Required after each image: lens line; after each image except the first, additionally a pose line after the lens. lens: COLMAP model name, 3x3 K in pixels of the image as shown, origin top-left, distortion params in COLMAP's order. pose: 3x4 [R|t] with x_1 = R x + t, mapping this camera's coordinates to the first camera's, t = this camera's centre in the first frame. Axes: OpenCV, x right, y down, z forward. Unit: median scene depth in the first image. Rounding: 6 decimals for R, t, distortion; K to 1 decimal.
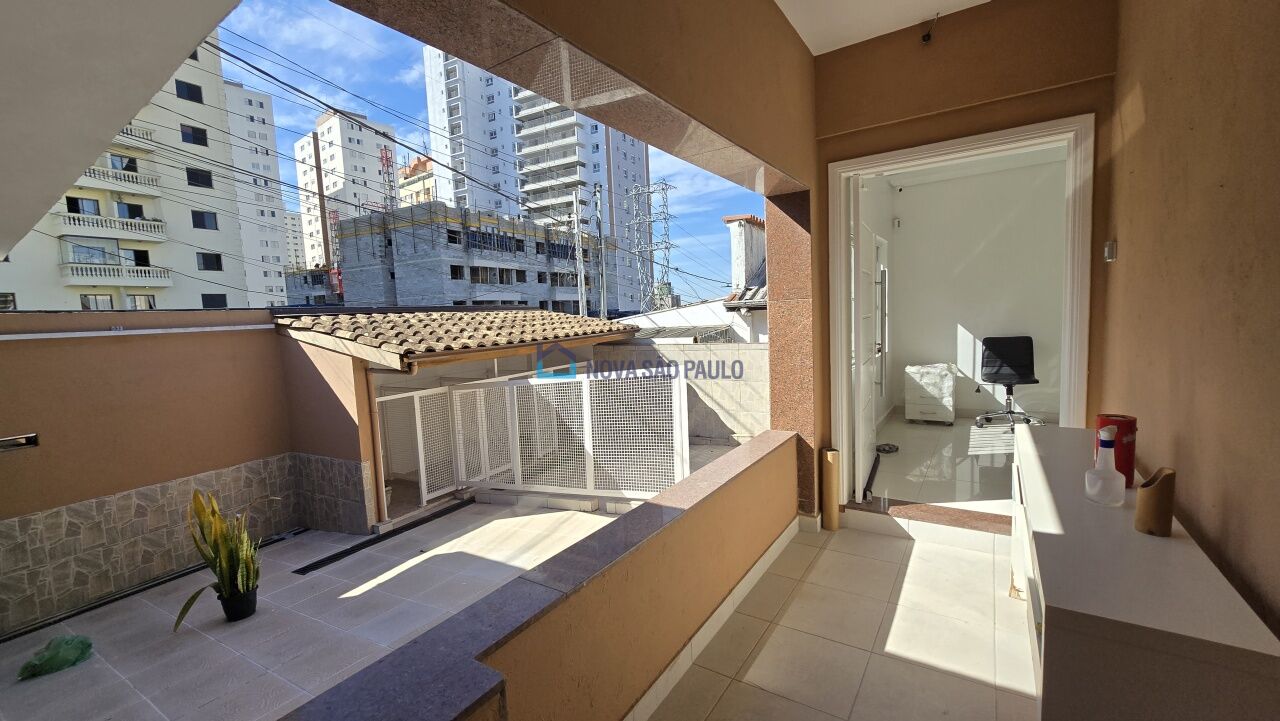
lens RADIAL K [[523.3, 0, 643.0], [0, 523.3, 361.2], [0, 0, 1]] dist [-0.005691, 0.000465]
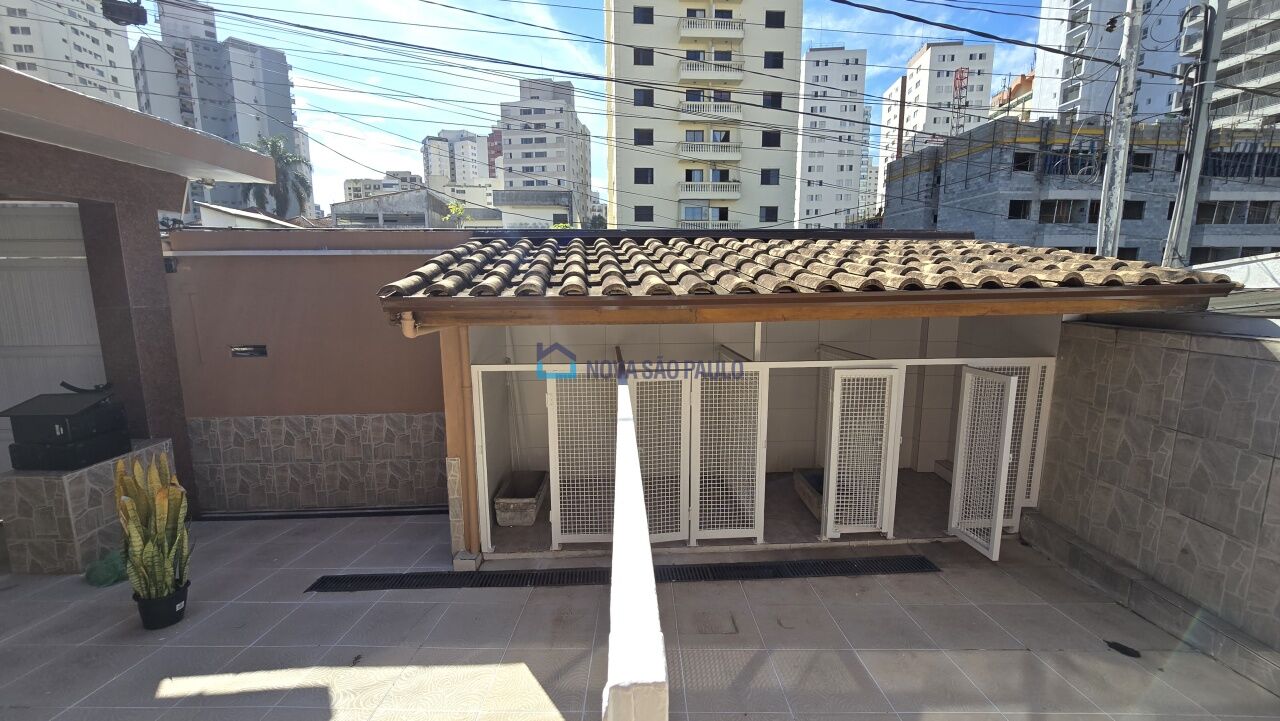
lens RADIAL K [[523.3, 0, 639.2], [0, 523.3, 362.7], [0, 0, 1]] dist [-0.005691, 0.000465]
pose [[0.532138, 0.171842, -0.829036, 0.022803], [-0.095366, 0.985120, 0.142982, -0.008123], [0.841270, 0.002976, 0.540607, 0.160522]]
